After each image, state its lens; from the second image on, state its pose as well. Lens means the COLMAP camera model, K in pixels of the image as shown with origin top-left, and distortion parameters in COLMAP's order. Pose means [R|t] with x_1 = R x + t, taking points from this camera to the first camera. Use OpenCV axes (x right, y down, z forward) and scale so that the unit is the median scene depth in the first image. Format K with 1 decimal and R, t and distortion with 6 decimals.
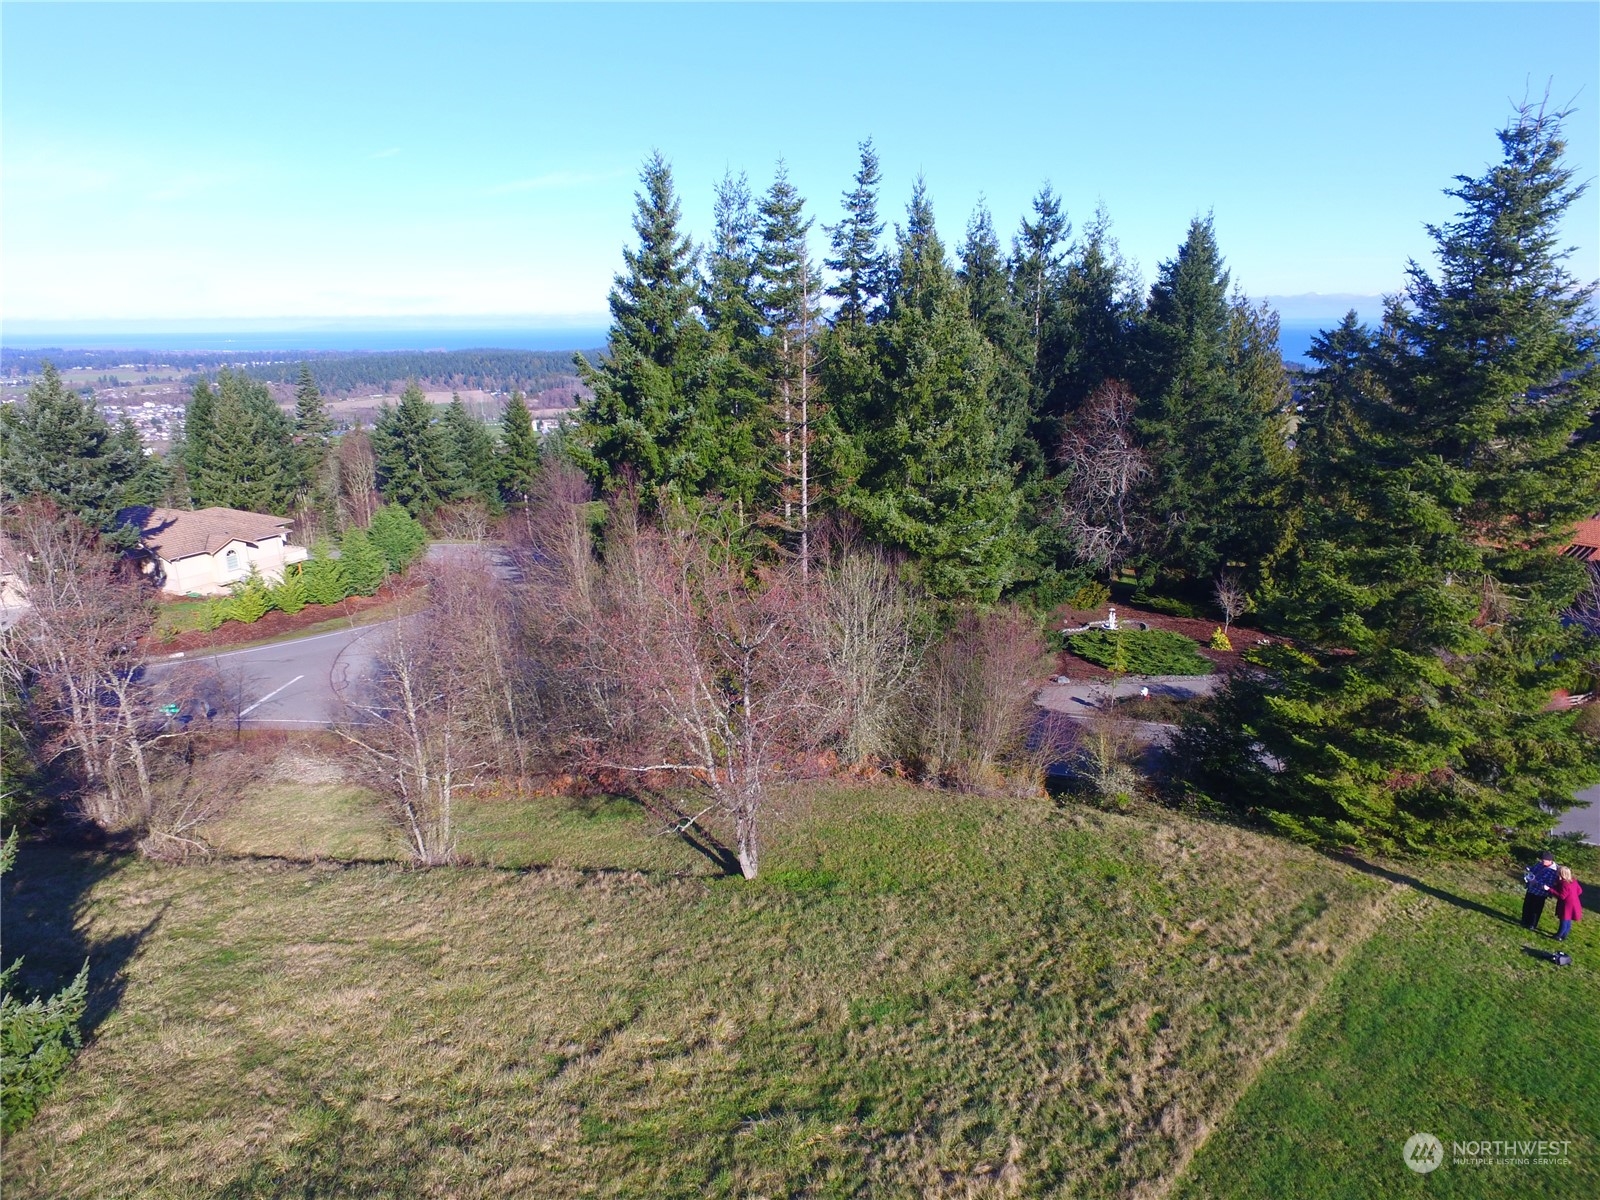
lens RADIAL K [[930.1, 0, 800.9], [0, 930.1, 600.0], [0, 0, 1]] dist [-0.009605, 0.012140]
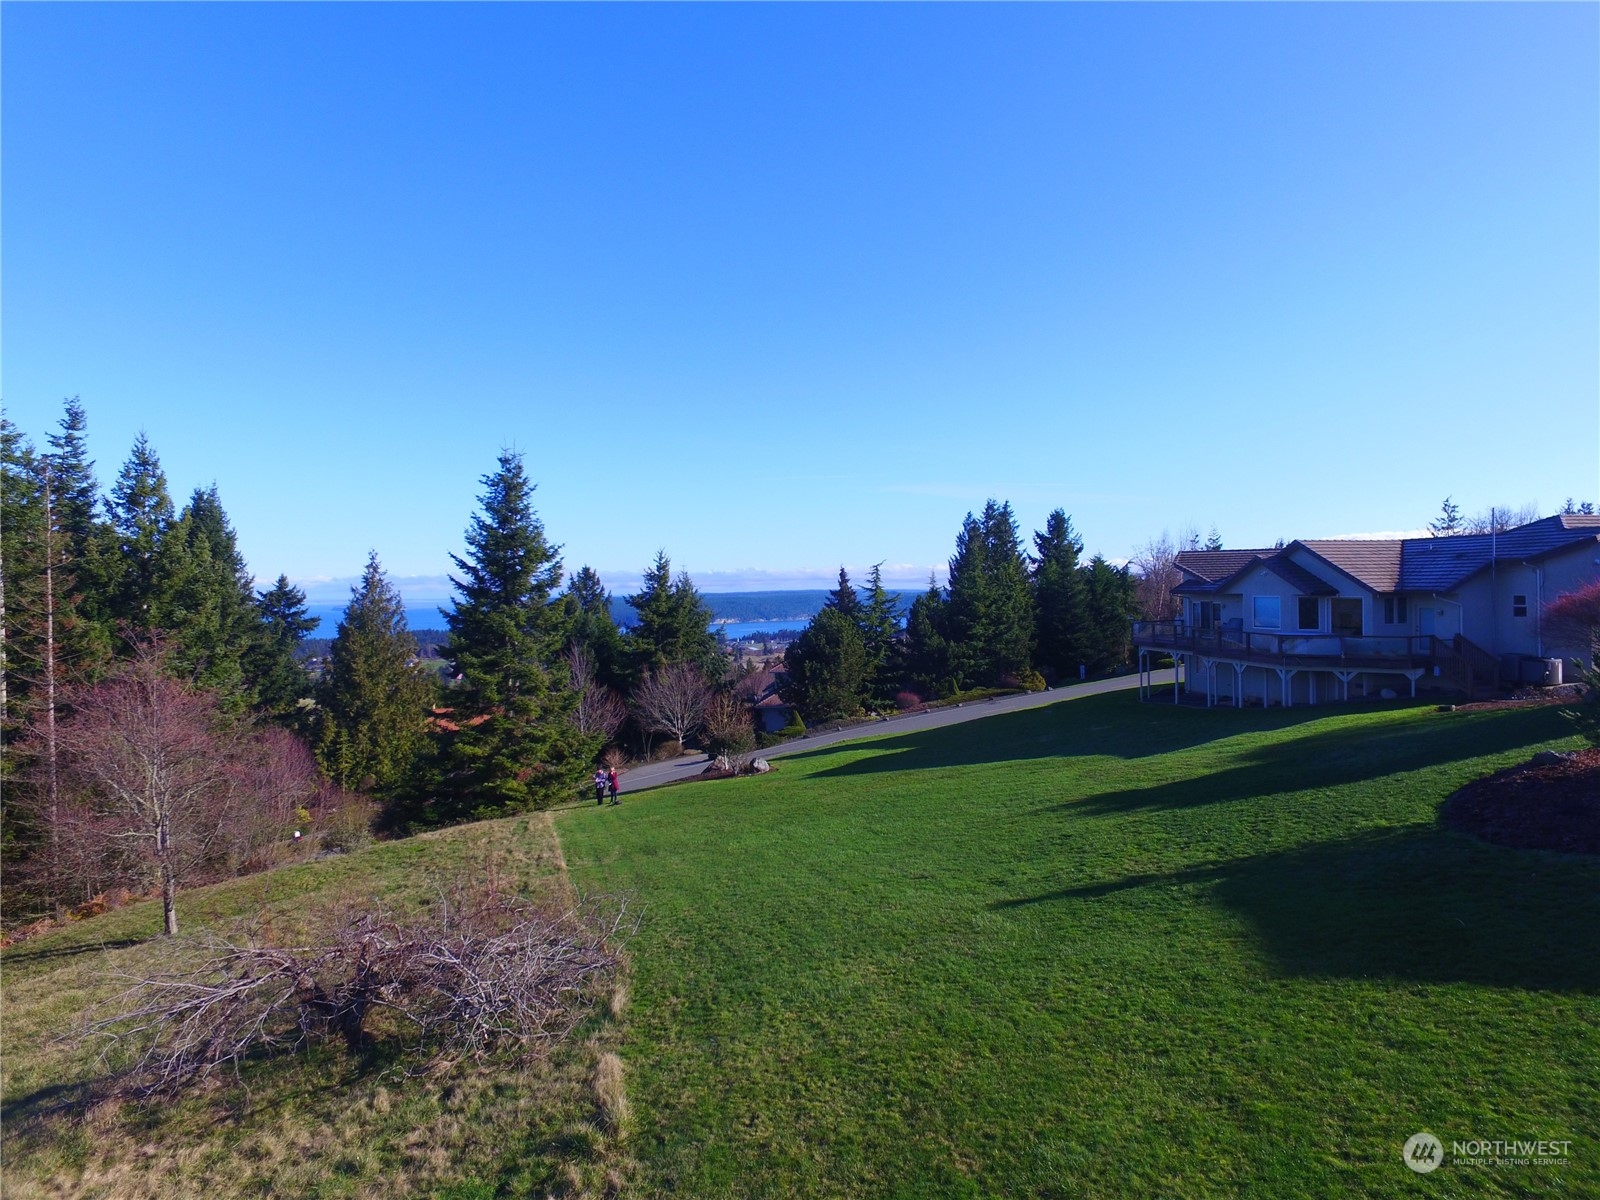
lens RADIAL K [[930.1, 0, 804.5], [0, 930.1, 599.5], [0, 0, 1]] dist [-0.009605, 0.012140]
pose [[0.457002, -0.008074, 0.889429, -0.605176], [0.268745, 0.954477, -0.129421, 0.200525], [-0.847894, 0.298175, 0.438368, -0.321126]]
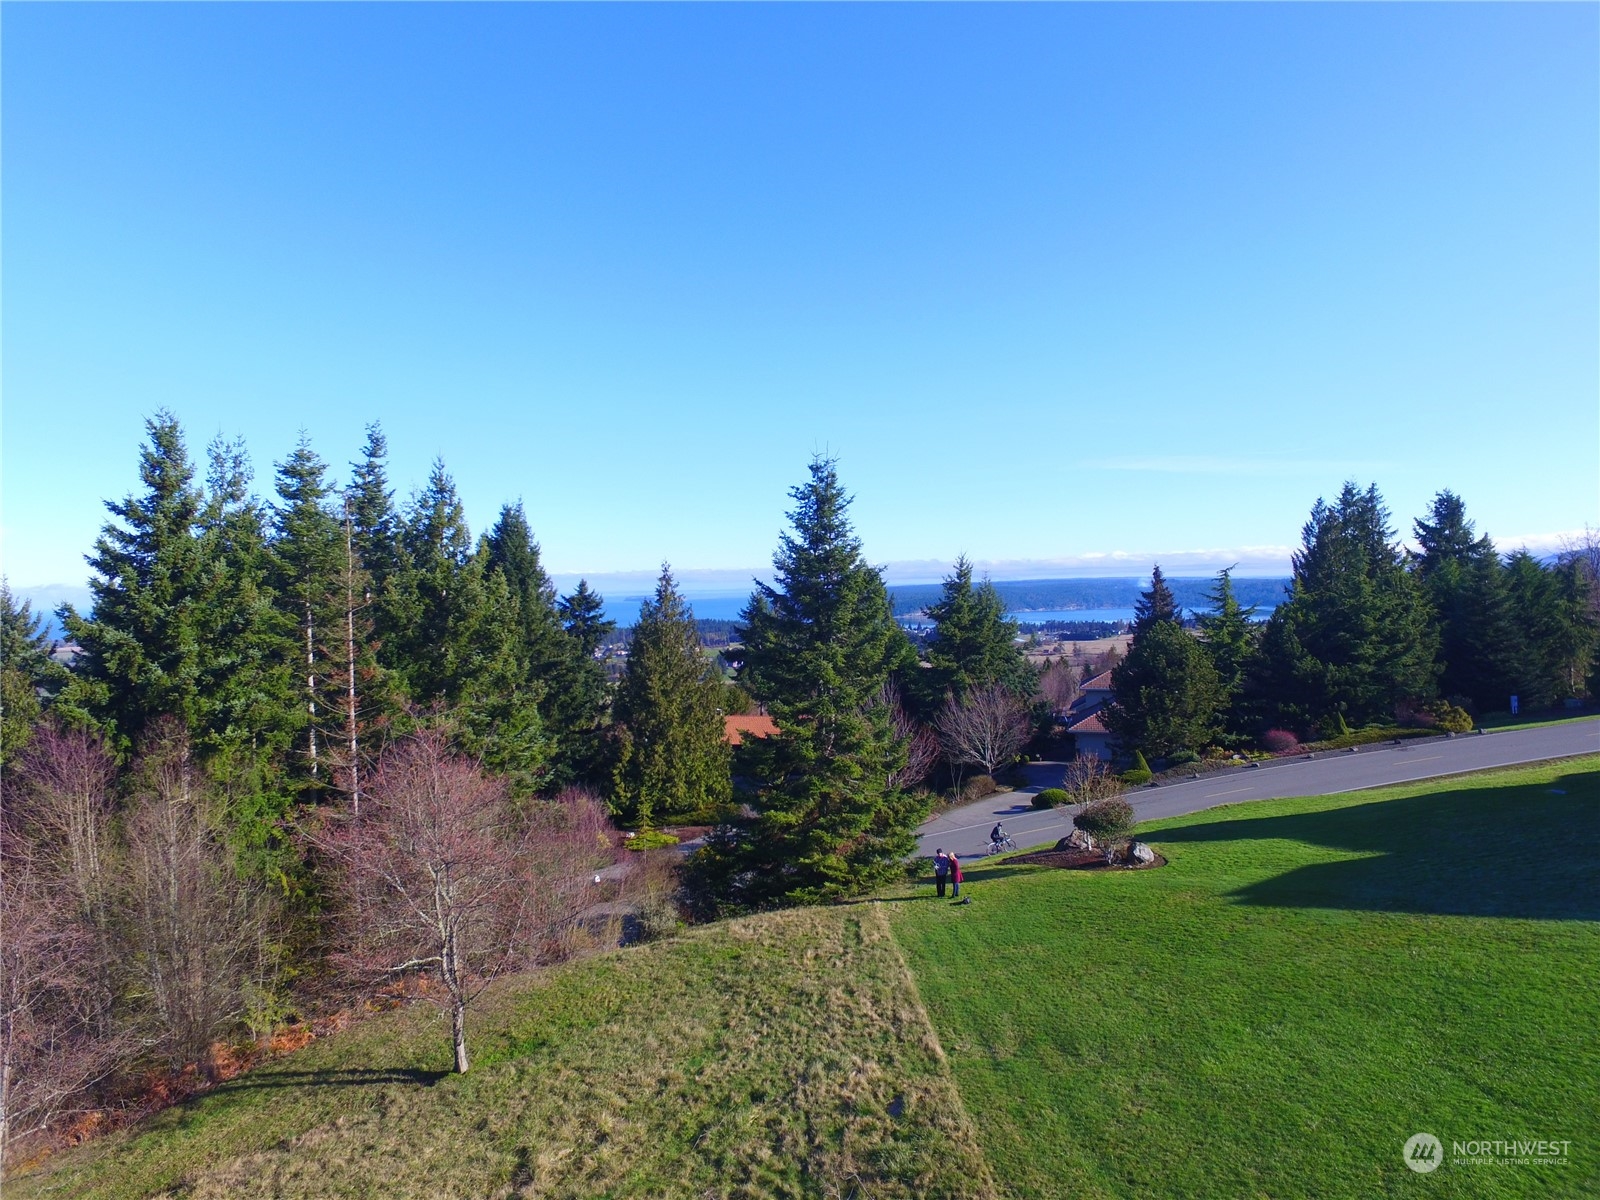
lens RADIAL K [[930.1, 0, 807.9], [0, 930.1, 601.8], [0, 0, 1]] dist [-0.009605, 0.012140]
pose [[0.681794, -0.022525, 0.731197, -0.415943], [0.229874, 0.955493, -0.184909, 0.060354], [-0.694489, 0.294153, 0.656627, -0.076814]]
